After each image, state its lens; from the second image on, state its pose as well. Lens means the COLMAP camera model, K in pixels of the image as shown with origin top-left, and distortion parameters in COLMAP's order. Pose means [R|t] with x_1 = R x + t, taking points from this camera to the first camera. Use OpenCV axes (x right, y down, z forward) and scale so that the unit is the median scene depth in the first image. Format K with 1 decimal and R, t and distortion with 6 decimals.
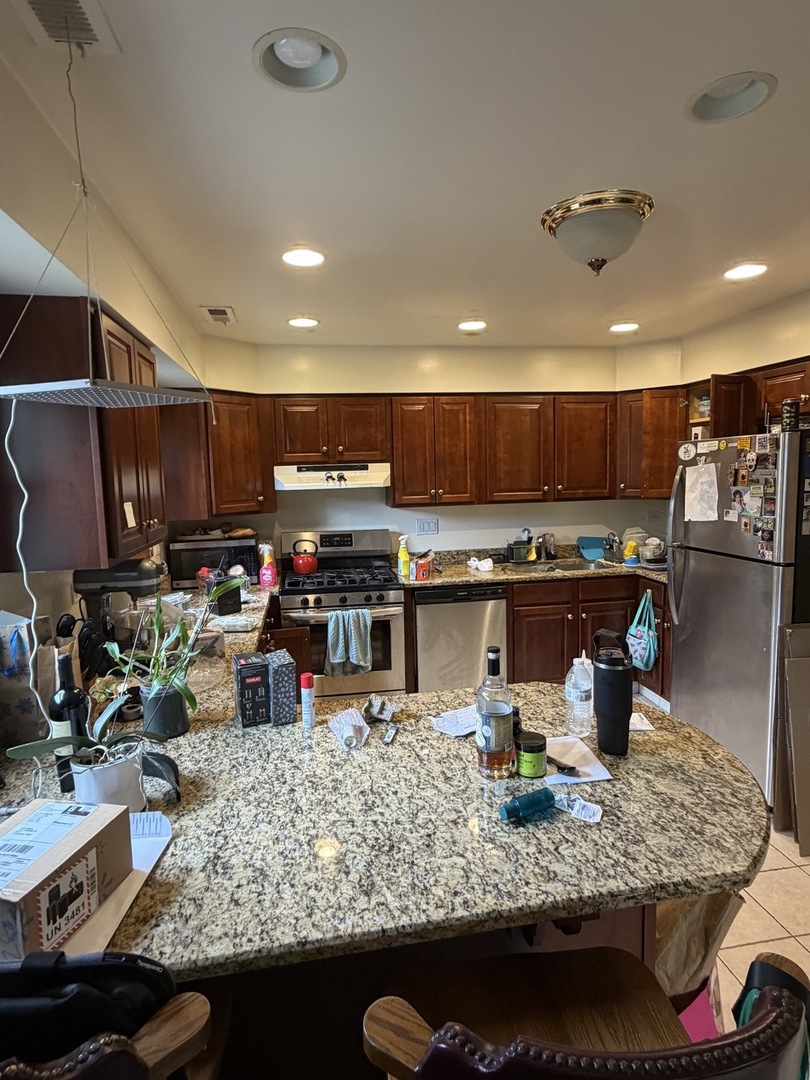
lens RADIAL K [[582.3, 0, 403.5], [0, 582.3, 532.6], [0, 0, 1]] dist [-0.002274, -0.001693]
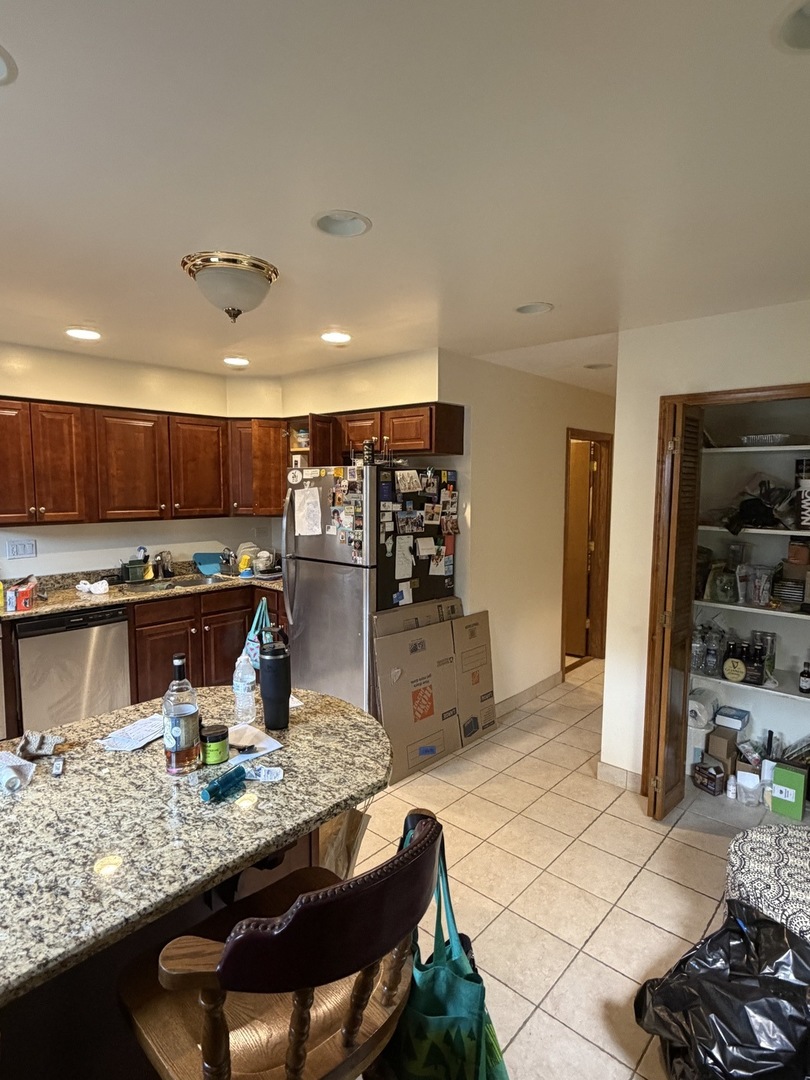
lens RADIAL K [[582.3, 0, 403.5], [0, 582.3, 532.6], [0, 0, 1]] dist [-0.002274, -0.001693]
pose [[0.779290, -0.021629, 0.626290, -0.138666], [0.039309, 0.999123, -0.014407, -0.000060], [-0.625429, 0.035846, 0.779457, -0.090630]]
